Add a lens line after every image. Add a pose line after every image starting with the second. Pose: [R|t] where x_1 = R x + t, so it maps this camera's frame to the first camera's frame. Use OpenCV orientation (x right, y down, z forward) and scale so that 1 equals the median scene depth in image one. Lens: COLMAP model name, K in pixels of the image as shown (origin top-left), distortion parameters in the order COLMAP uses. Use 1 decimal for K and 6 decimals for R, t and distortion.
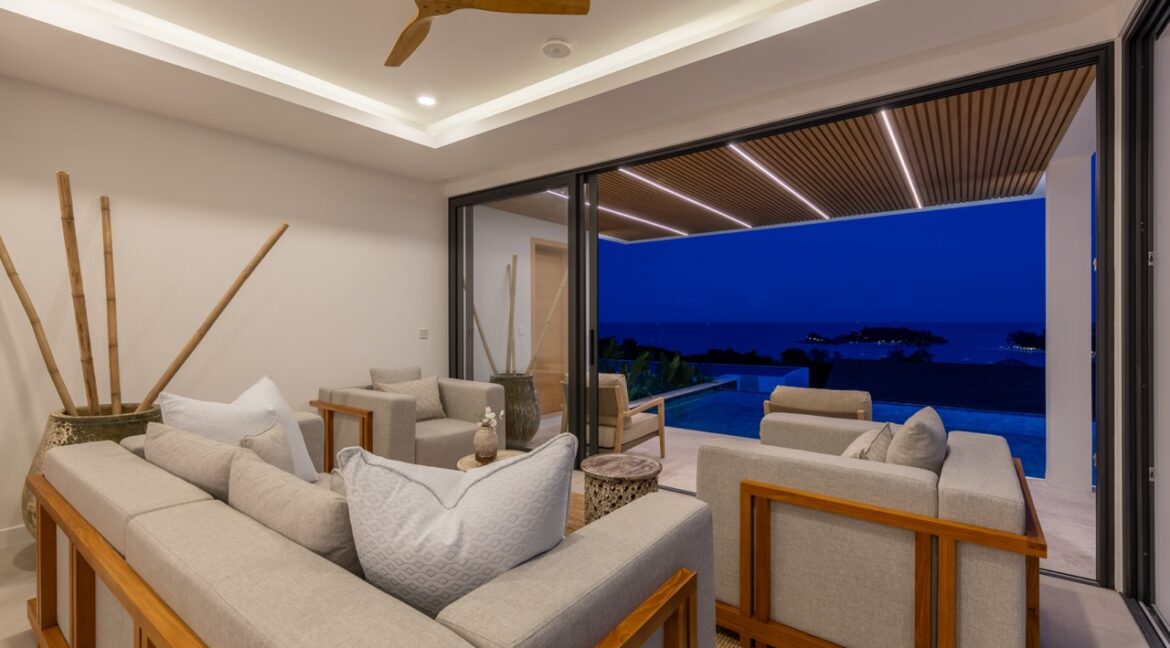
lens RADIAL K [[512.0, 0, 585.0], [0, 512.0, 324.0], [0, 0, 1]] dist [0.015924, 0.000144]
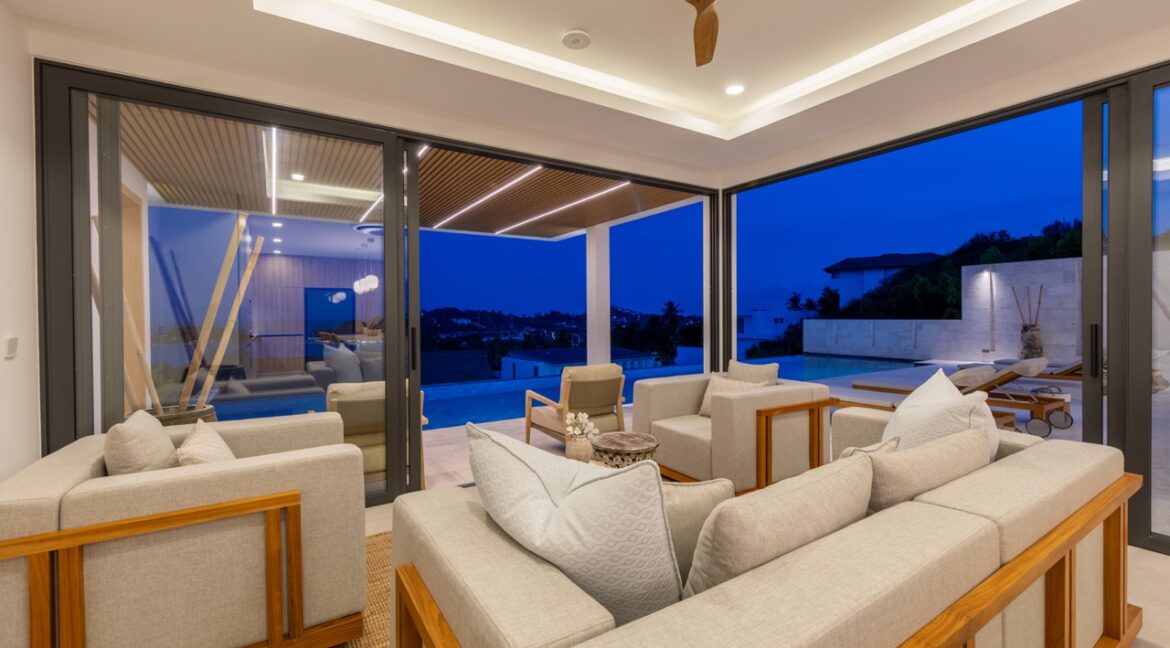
lens RADIAL K [[474.0, 0, 575.6], [0, 474.0, 329.2], [0, 0, 1]] dist [0.011449, 0.000126]
pose [[0.361420, -0.029614, 0.931933, -0.613931], [0.011342, 0.999561, 0.027365, -0.003694], [-0.932334, 0.000680, 0.361597, 0.453086]]
